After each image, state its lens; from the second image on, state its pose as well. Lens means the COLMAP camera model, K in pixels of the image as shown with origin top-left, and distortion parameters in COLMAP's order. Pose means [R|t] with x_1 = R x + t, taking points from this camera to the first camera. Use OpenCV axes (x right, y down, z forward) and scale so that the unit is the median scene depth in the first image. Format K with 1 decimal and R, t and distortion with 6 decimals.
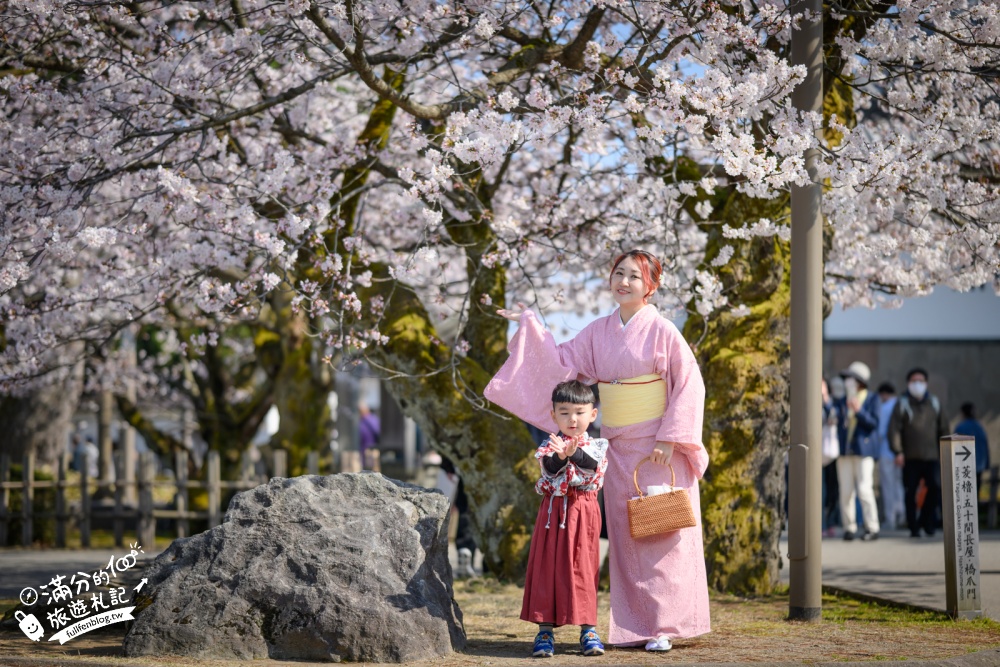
lens RADIAL K [[1339.1, 0, 496.6], [0, 1339.1, 317.1], [0, 0, 1]] dist [0.001268, -0.021056]
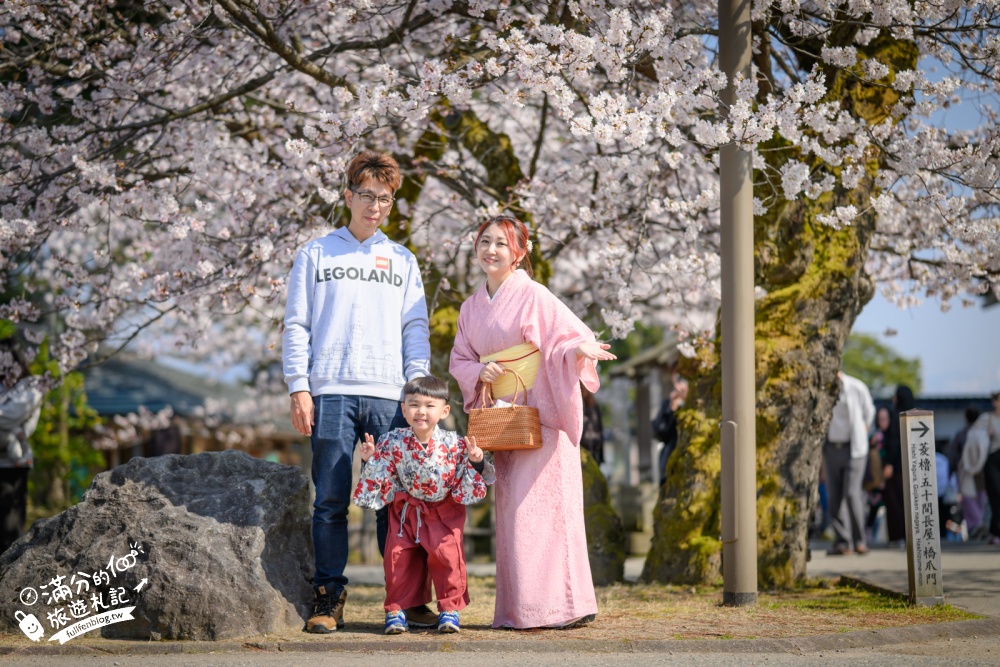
lens RADIAL K [[1339.1, 0, 496.6], [0, 1339.1, 317.1], [0, 0, 1]] dist [0.001268, -0.021056]
pose [[0.993429, -0.025242, -0.111627, 0.161886], [0.024654, 0.999674, -0.006646, 0.022347], [0.111759, 0.003850, 0.993728, 0.034395]]
